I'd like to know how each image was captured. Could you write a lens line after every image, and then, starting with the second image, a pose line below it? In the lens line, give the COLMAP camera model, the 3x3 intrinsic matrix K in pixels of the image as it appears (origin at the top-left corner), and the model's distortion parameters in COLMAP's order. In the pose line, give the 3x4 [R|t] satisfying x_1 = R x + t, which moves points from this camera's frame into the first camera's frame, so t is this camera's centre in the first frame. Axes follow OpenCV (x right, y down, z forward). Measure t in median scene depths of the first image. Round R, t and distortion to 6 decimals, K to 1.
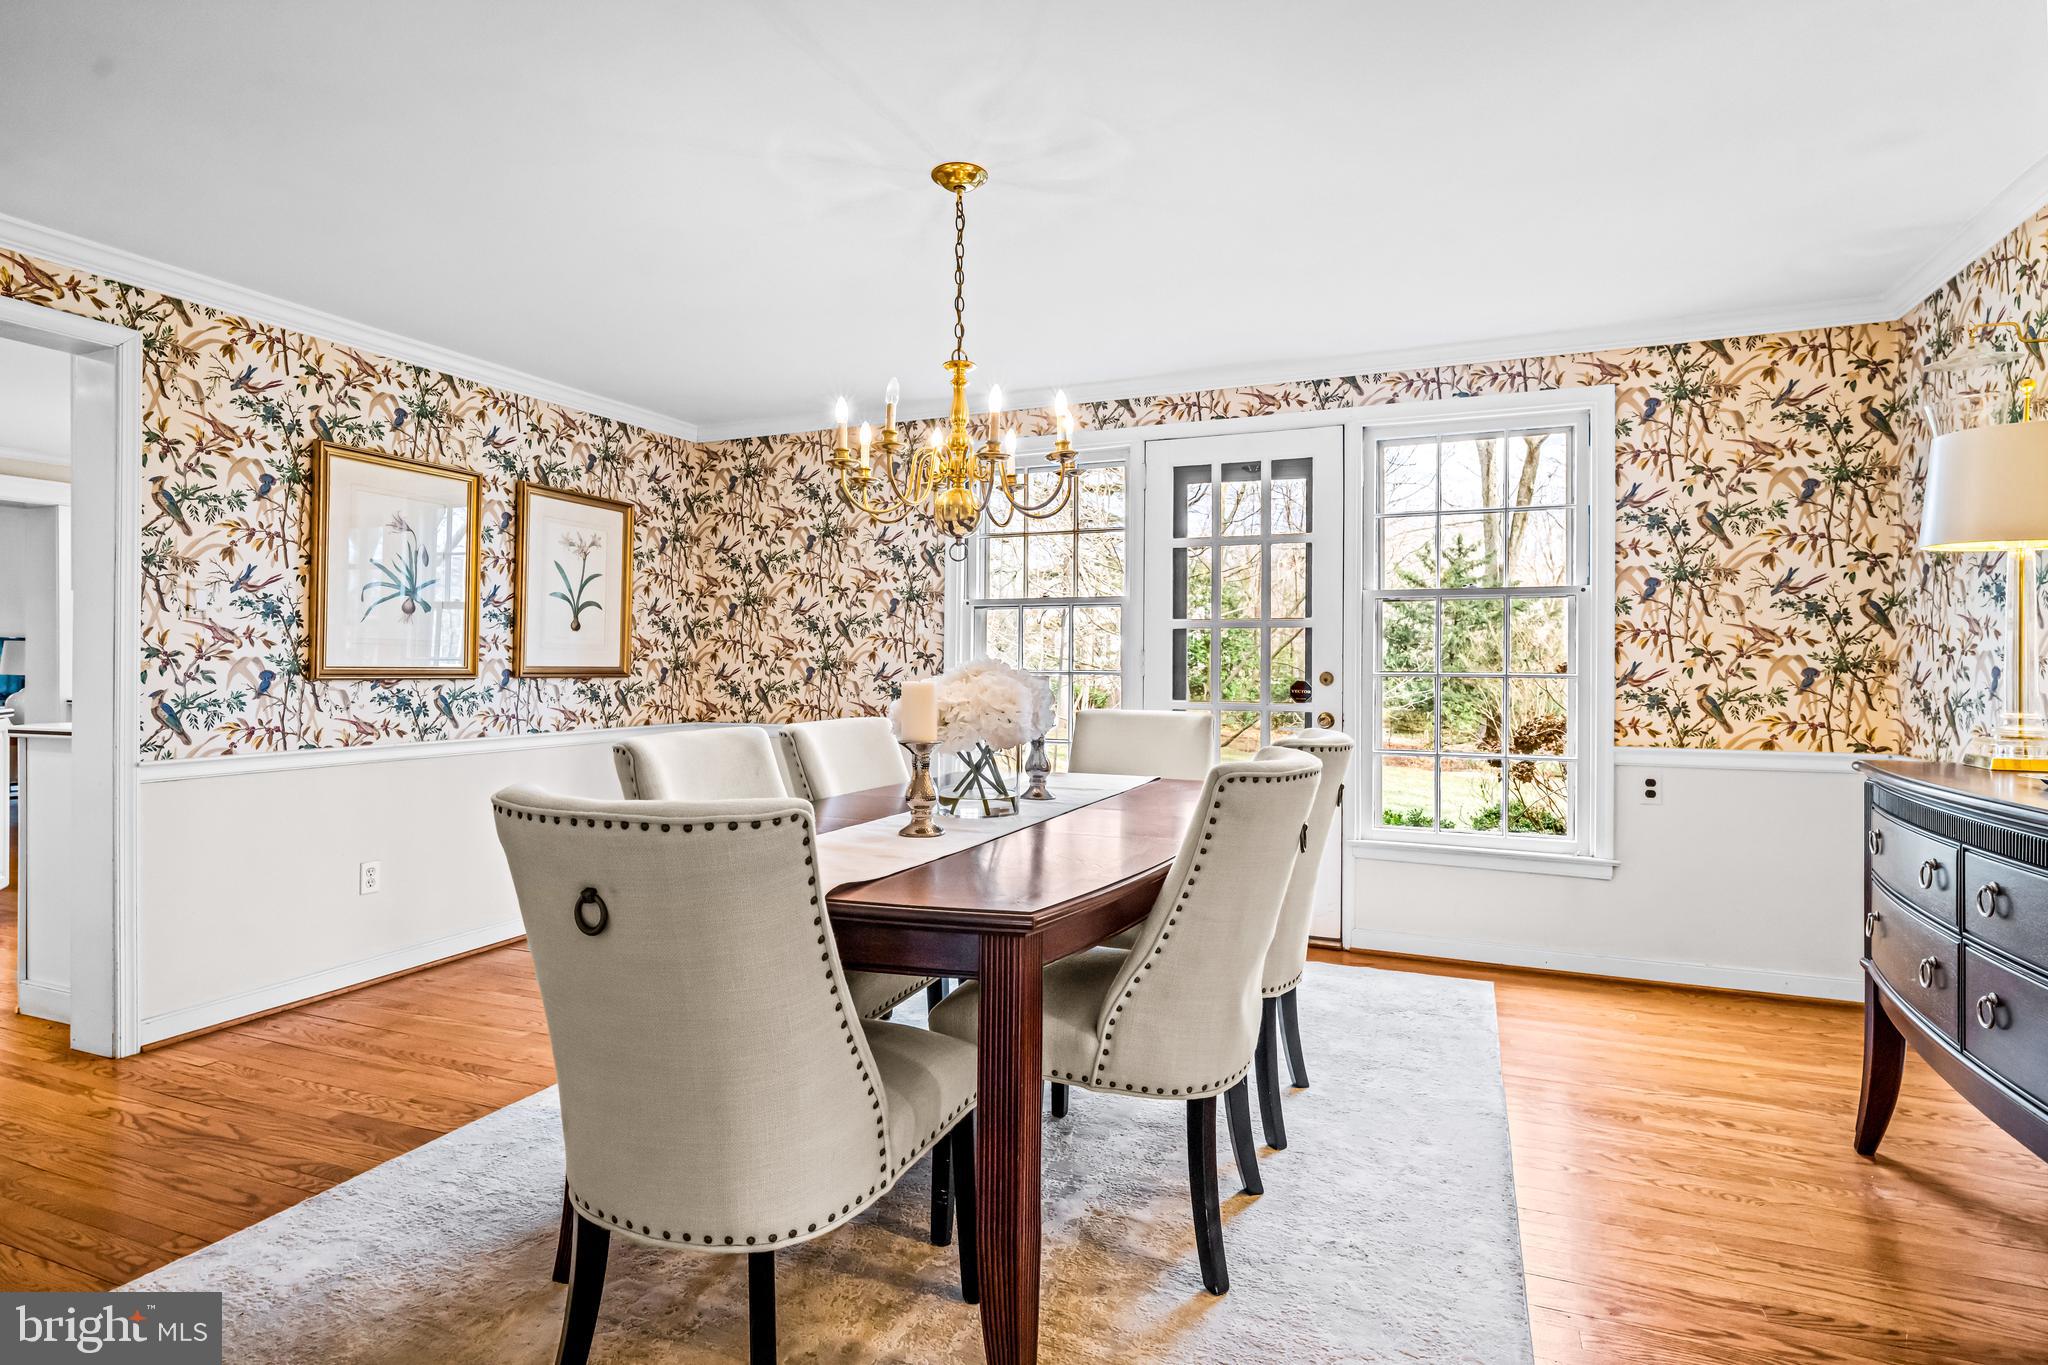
lens RADIAL K [[1054.5, 0, 1027.7], [0, 1054.5, 680.8], [0, 0, 1]] dist [0.005301, 0.000425]
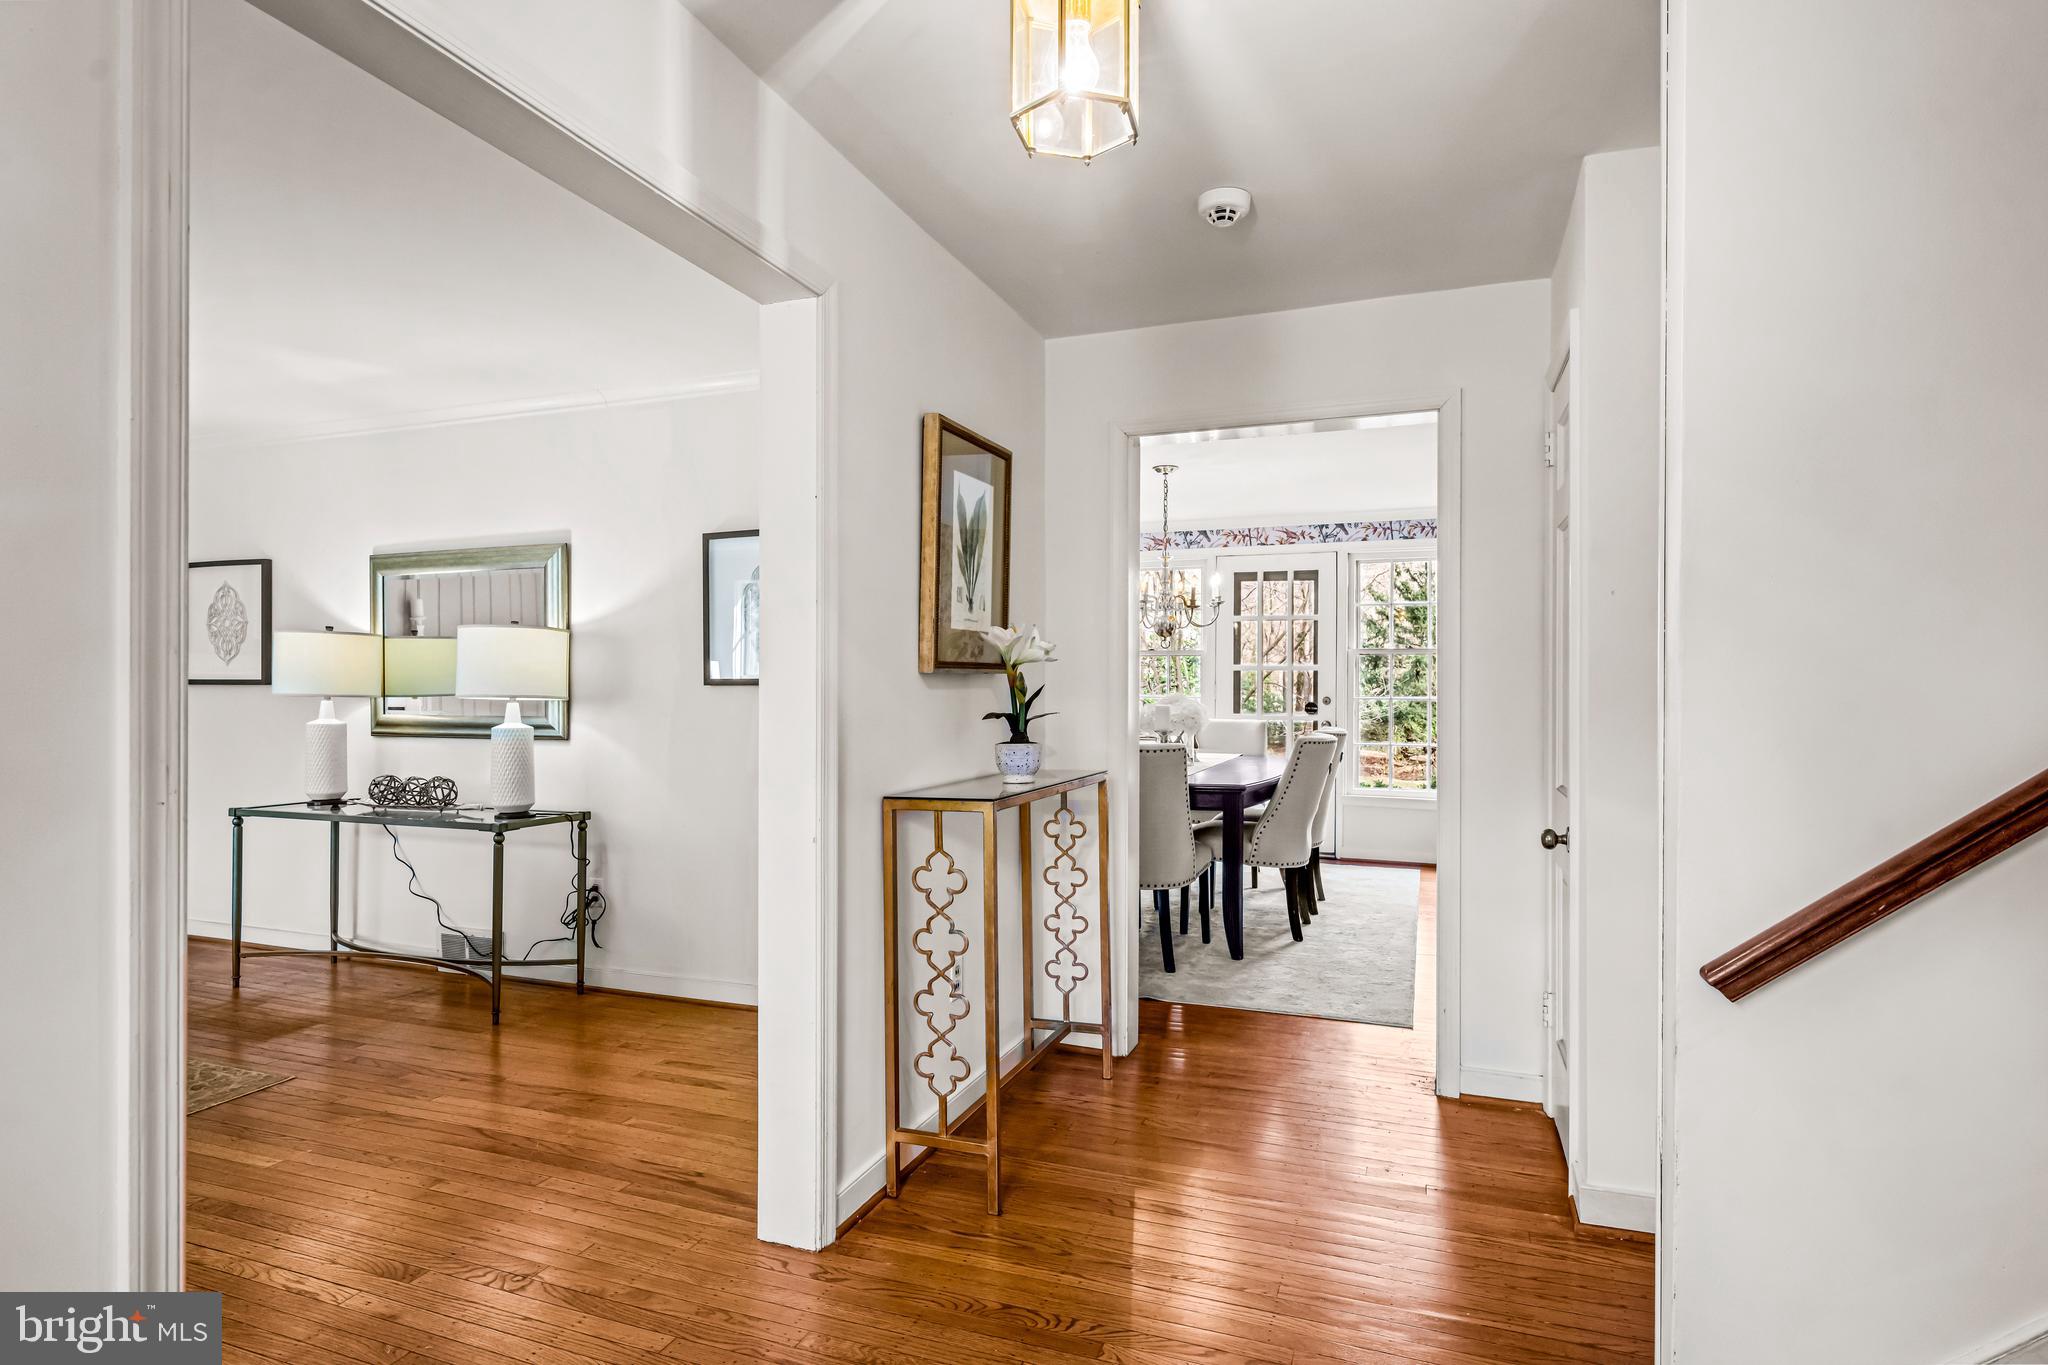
lens RADIAL K [[1103.8, 0, 1013.7], [0, 1103.8, 696.1], [0, 0, 1]] dist [-0.001205, -0.000075]
pose [[0.999584, -0.000336, 0.028837, -0.267144], [0.000300, 0.999999, 0.001230, -0.011436], [-0.028837, -0.001221, 0.999583, -0.748862]]
